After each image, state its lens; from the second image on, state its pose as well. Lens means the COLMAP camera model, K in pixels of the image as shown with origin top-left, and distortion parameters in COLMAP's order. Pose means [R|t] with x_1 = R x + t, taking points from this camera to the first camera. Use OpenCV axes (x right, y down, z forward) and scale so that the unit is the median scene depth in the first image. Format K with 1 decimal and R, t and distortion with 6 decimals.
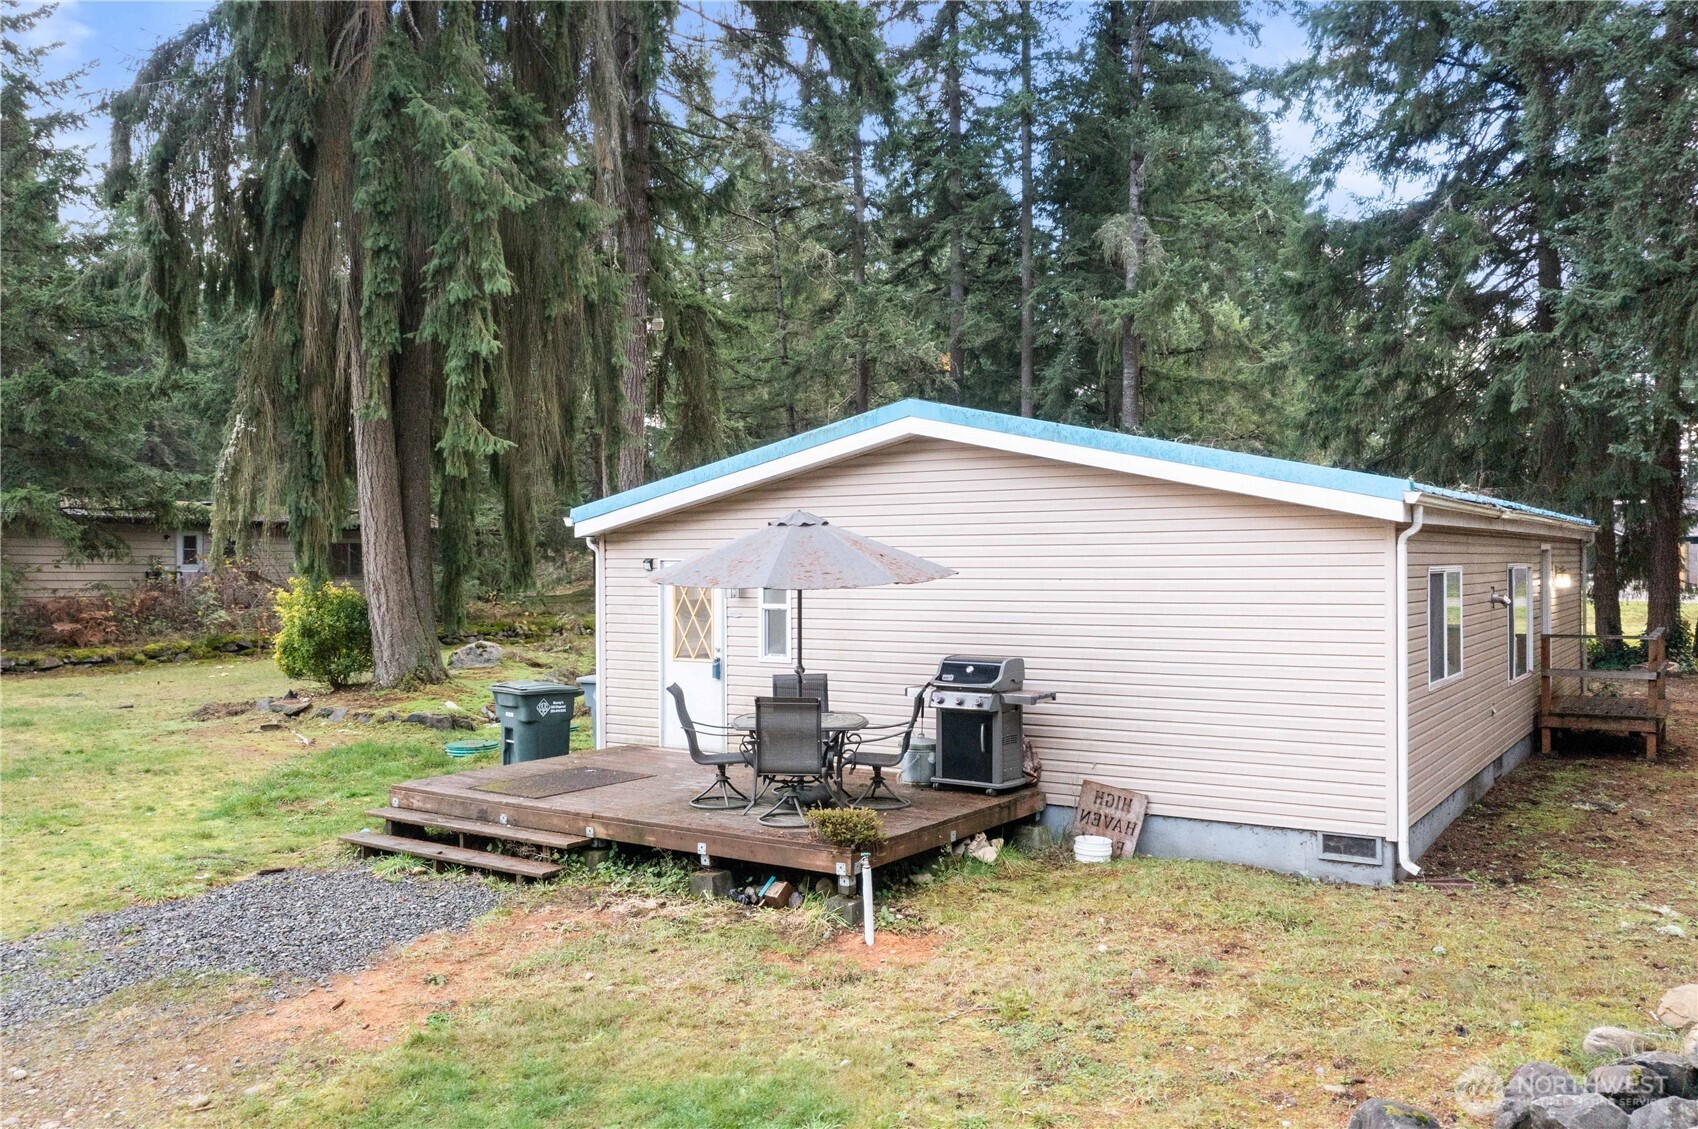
lens RADIAL K [[1375.3, 0, 851.9], [0, 1375.3, 563.0], [0, 0, 1]] dist [0.005994, 0.004565]
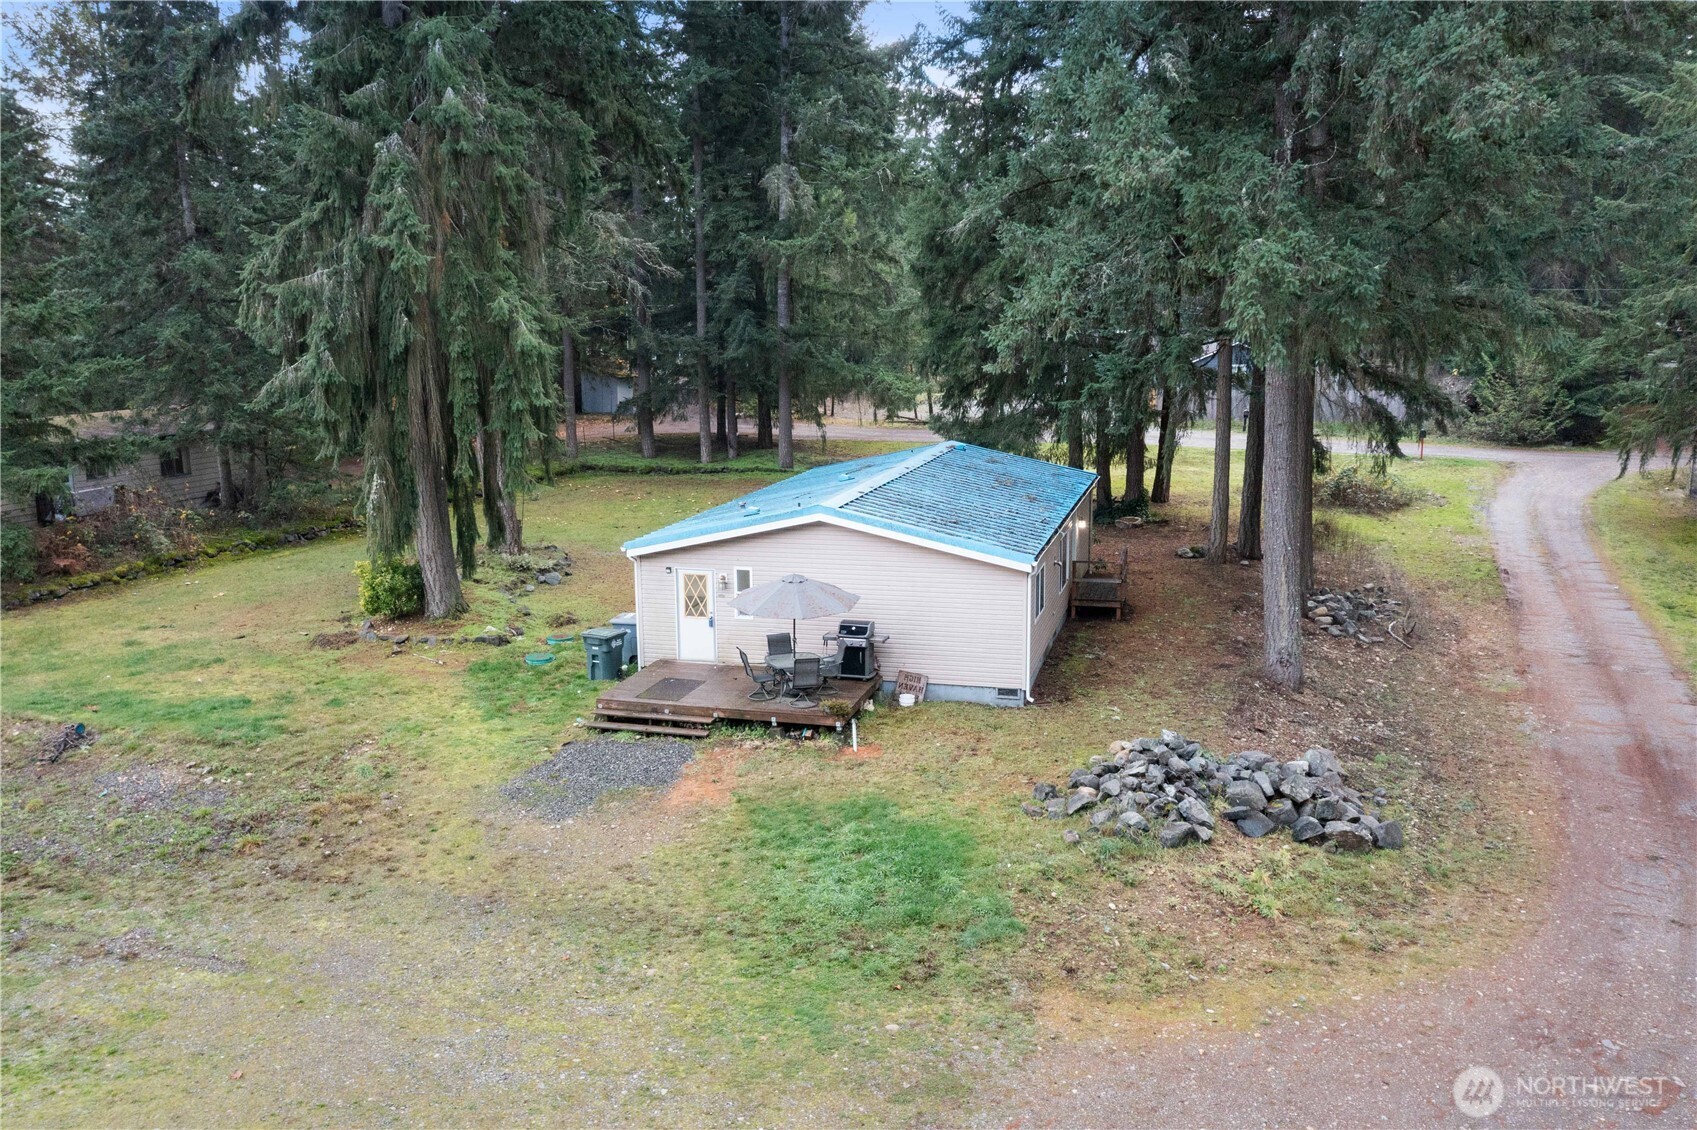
lens RADIAL K [[1374.4, 0, 847.3], [0, 1374.4, 565.1], [0, 0, 1]] dist [0.005994, 0.004565]
pose [[0.950155, -0.061287, 0.305694, -0.643961], [0.005831, 0.983811, 0.179114, -0.454942], [-0.311722, -0.168404, 0.935131, -1.174452]]
